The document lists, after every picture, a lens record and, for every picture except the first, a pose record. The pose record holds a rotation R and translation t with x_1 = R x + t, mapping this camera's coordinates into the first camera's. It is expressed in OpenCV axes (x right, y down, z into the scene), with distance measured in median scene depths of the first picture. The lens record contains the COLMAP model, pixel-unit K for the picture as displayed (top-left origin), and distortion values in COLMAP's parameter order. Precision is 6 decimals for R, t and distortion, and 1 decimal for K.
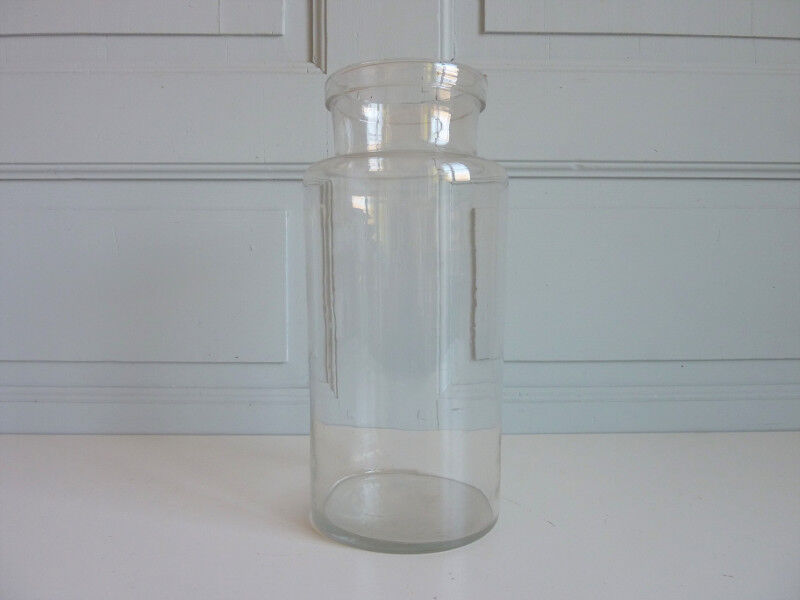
lens RADIAL K [[590.0, 0, 409.0], [0, 590.0, 298.7], [0, 0, 1]] dist [-0.004988, -0.002728]
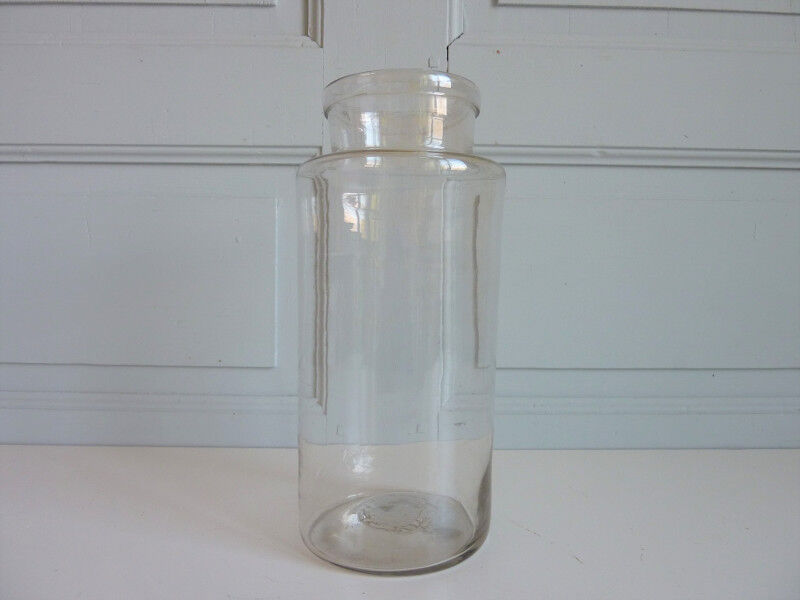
lens RADIAL K [[559.5, 0, 400.0], [0, 559.5, 300.0], [0, 0, 1]] dist [-0.002453, 0.000392]
pose [[0.999949, 0.010081, 0.000821, -0.017925], [-0.010066, 0.999820, -0.016063, 0.017281], [-0.000983, 0.016054, 0.999871, 0.143763]]
